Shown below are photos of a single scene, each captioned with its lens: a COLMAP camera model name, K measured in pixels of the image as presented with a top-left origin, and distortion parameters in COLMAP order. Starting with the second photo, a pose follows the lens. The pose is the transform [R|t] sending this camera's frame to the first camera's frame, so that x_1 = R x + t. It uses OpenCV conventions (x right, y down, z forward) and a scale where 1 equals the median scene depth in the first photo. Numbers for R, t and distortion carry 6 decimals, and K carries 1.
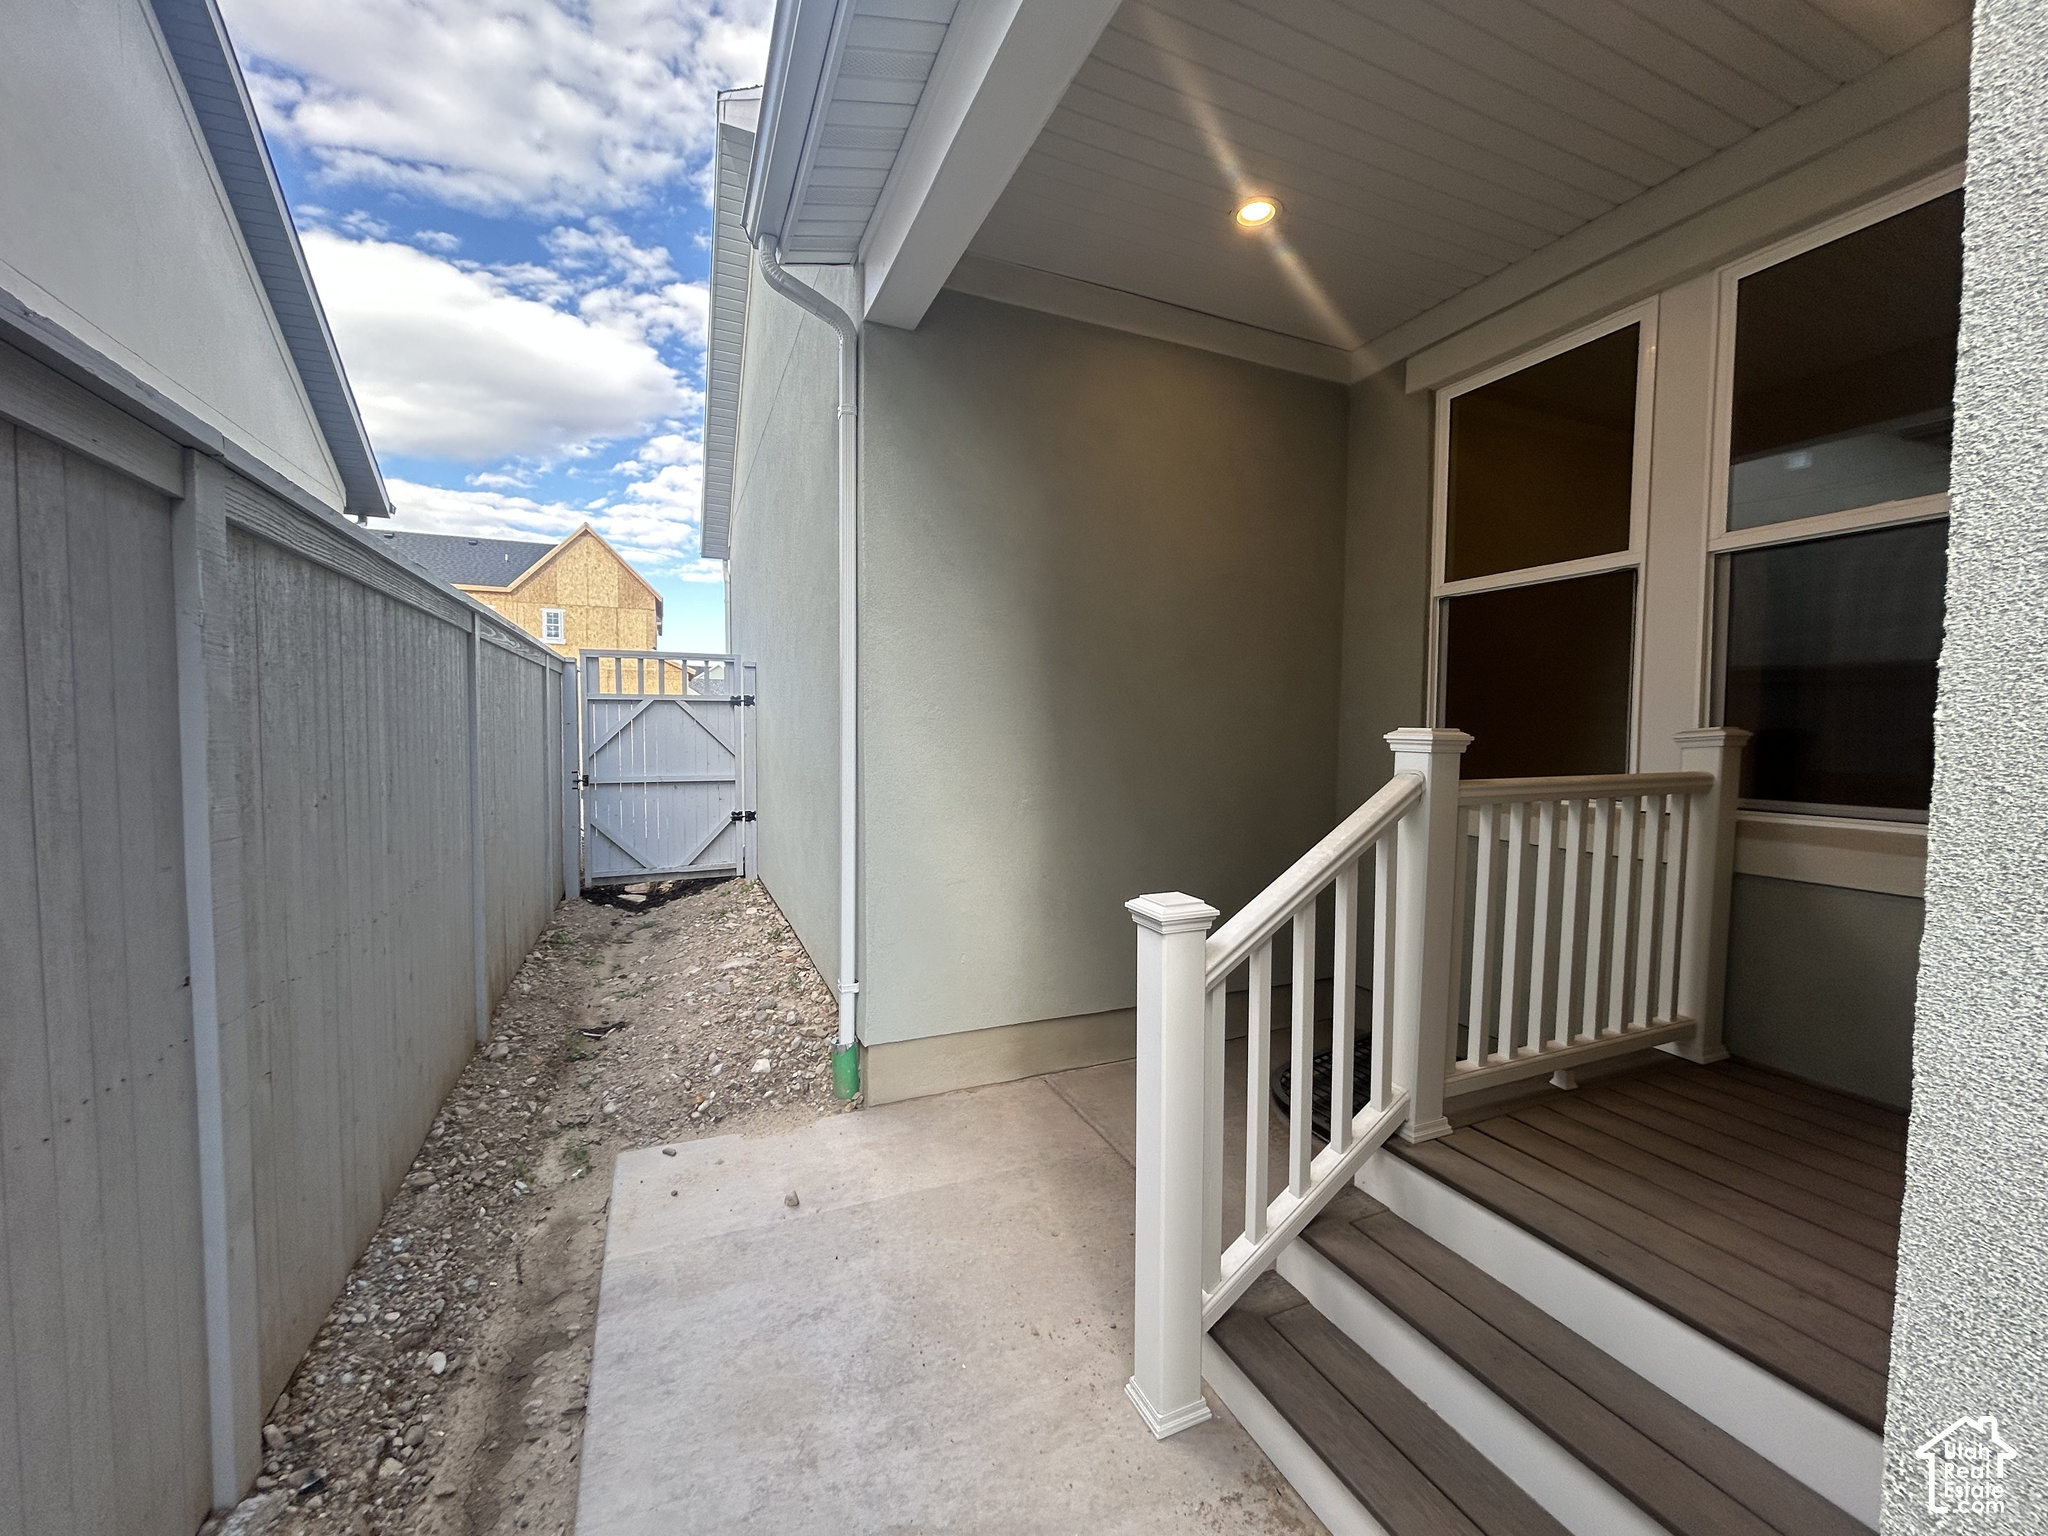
lens RADIAL K [[821.9, 0, 1023.6], [0, 821.9, 770.0], [0, 0, 1]] dist [0.000085, -0.001149]
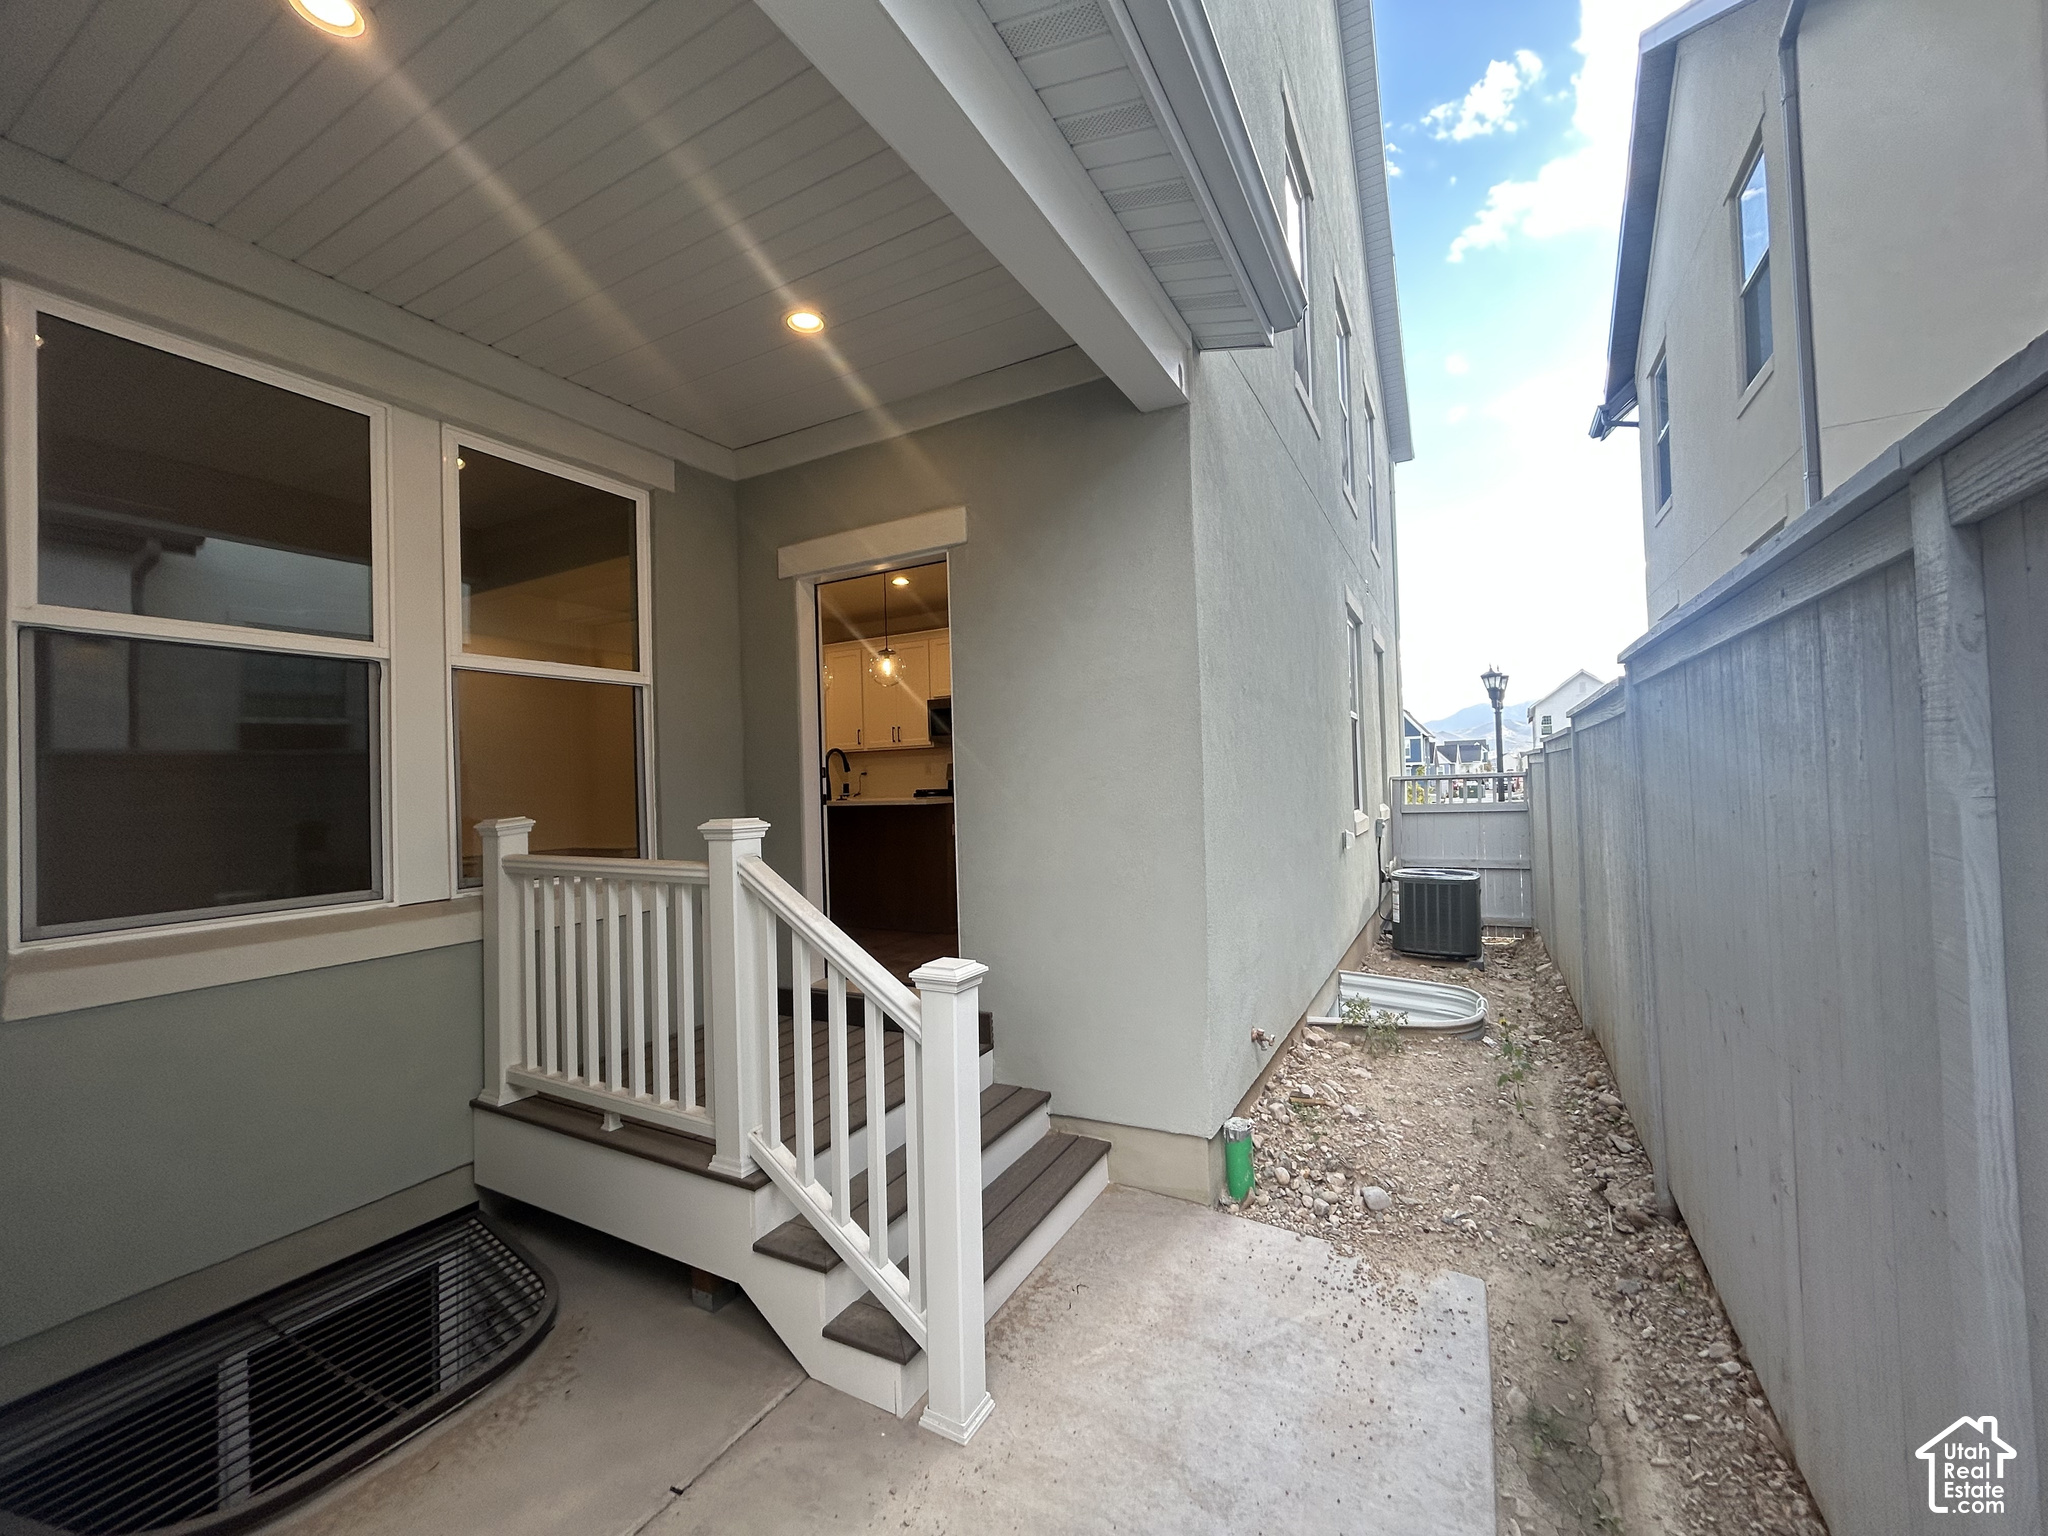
lens RADIAL K [[821.9, 0, 1020.6], [0, 821.9, 771.6], [0, 0, 1]] dist [0.000085, -0.001149]
pose [[-0.614570, 0.025441, 0.788452, -0.551573], [0.059998, 0.998092, 0.014562, -0.087876], [-0.786577, 0.056255, -0.614924, 1.093363]]
